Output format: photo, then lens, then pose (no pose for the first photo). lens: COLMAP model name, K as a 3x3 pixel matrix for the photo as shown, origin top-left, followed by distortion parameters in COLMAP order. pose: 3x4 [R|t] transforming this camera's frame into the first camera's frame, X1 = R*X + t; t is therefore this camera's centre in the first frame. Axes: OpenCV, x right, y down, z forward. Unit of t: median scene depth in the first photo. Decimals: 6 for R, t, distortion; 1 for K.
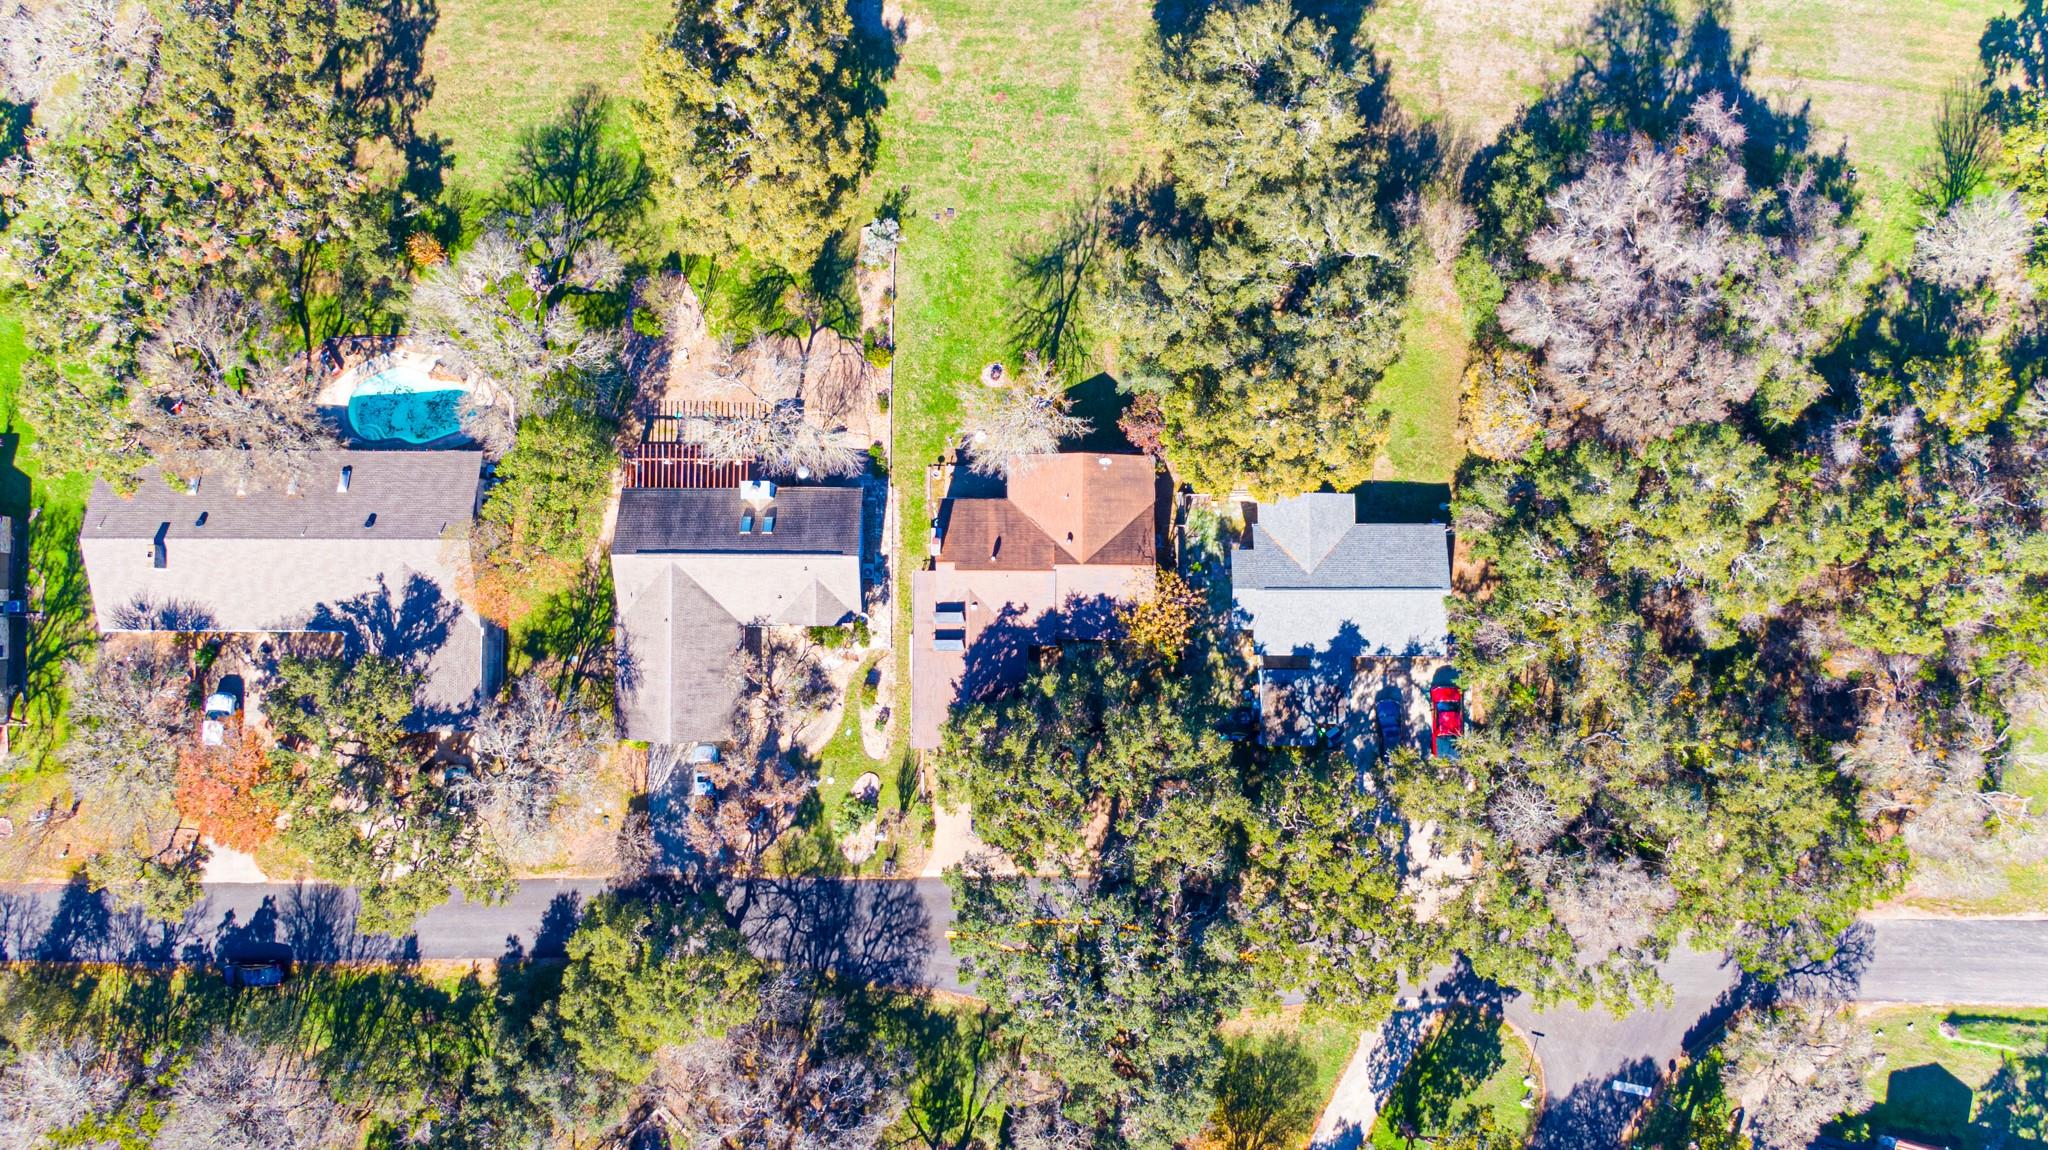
lens RADIAL K [[1518.0, 0, 1024.0], [0, 1518.0, 575.0], [0, 0, 1]] dist [0.002430, -0.000736]
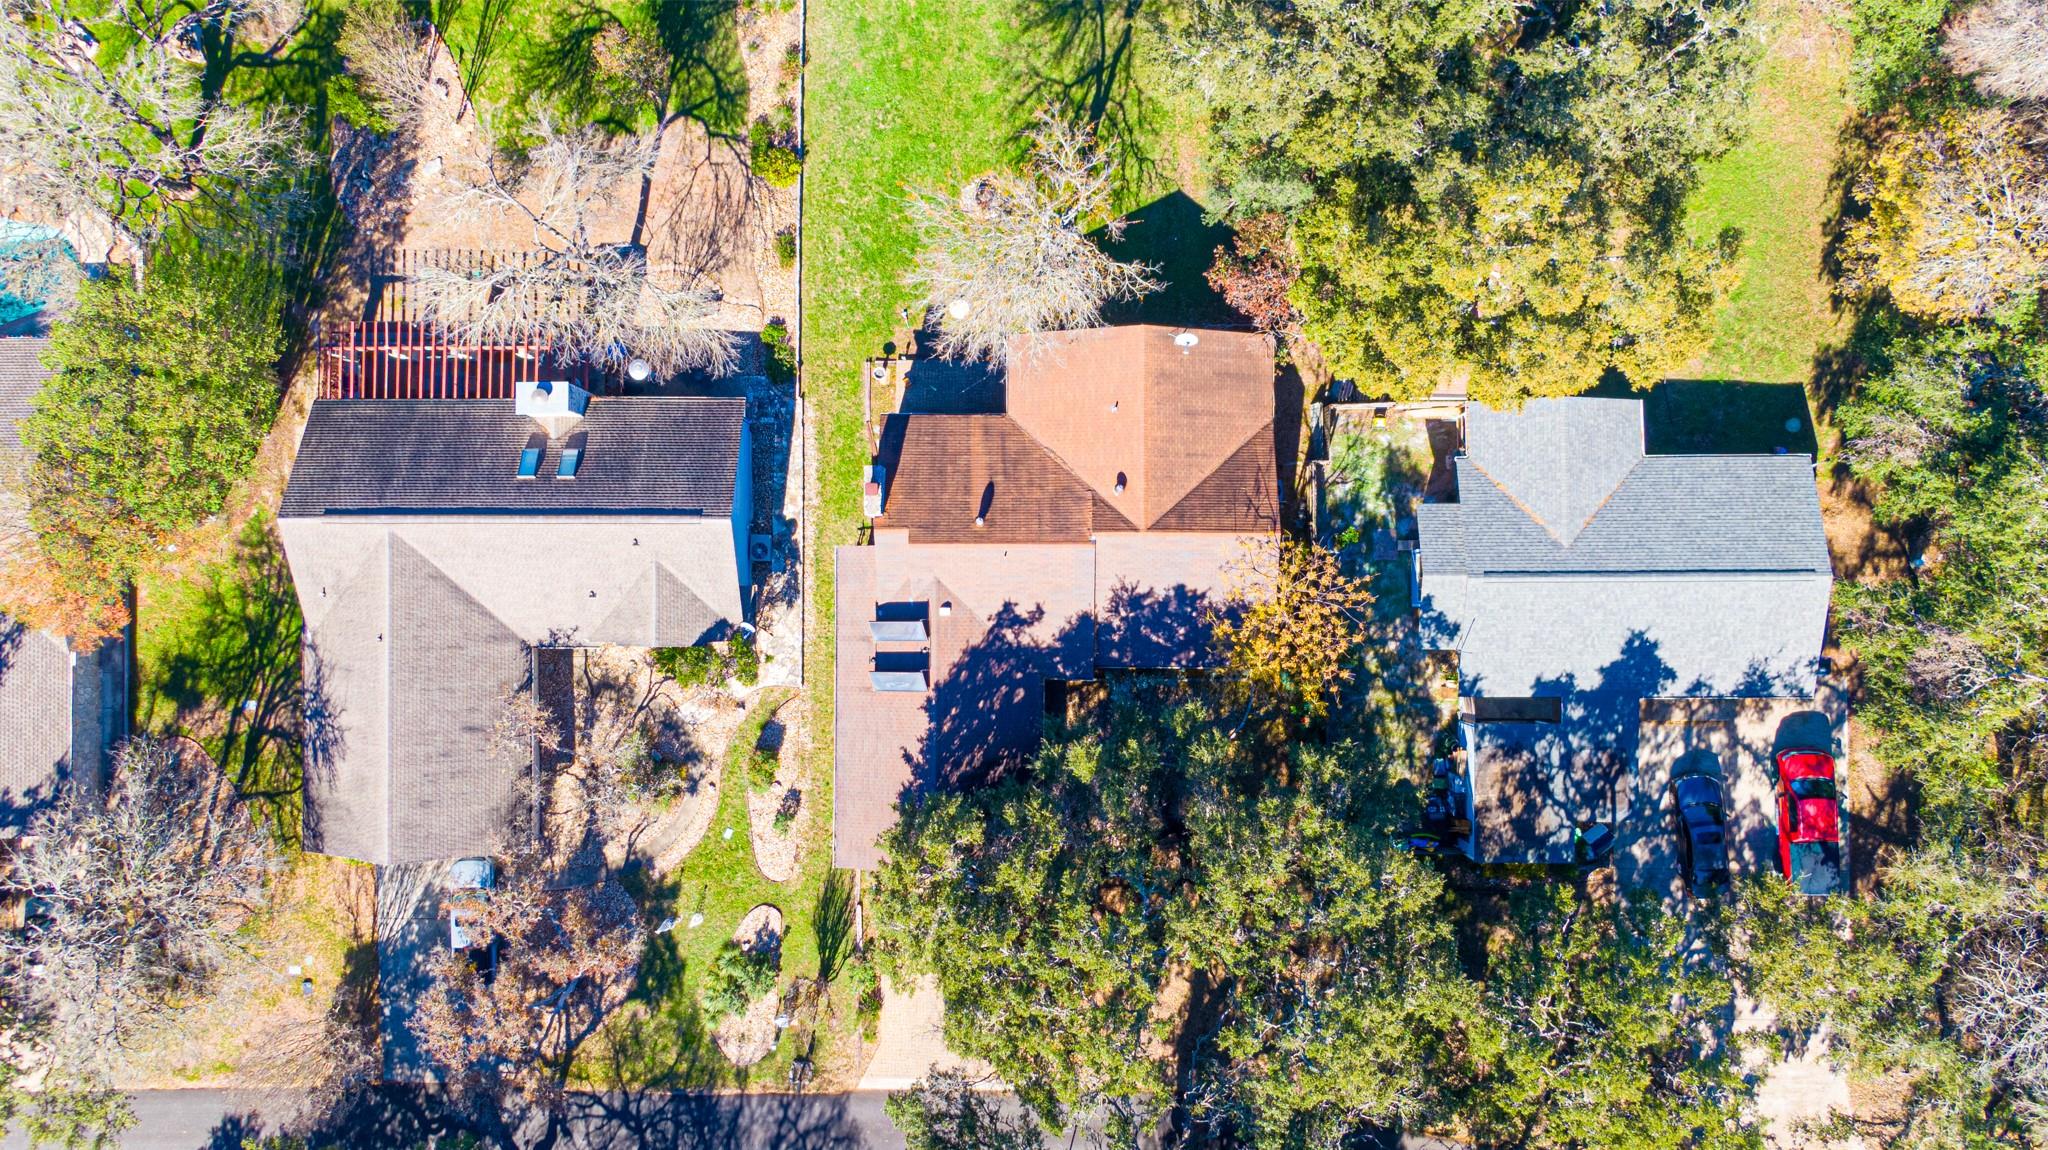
lens RADIAL K [[1604.6, 0, 1024.0], [0, 1604.6, 575.0], [0, 0, 1]] dist [-0.007897, -0.002750]
pose [[0.999915, -0.005084, -0.012016, 0.002296], [0.005110, 0.999985, 0.002136, 0.007014], [0.012005, -0.002198, 0.999926, 0.422943]]
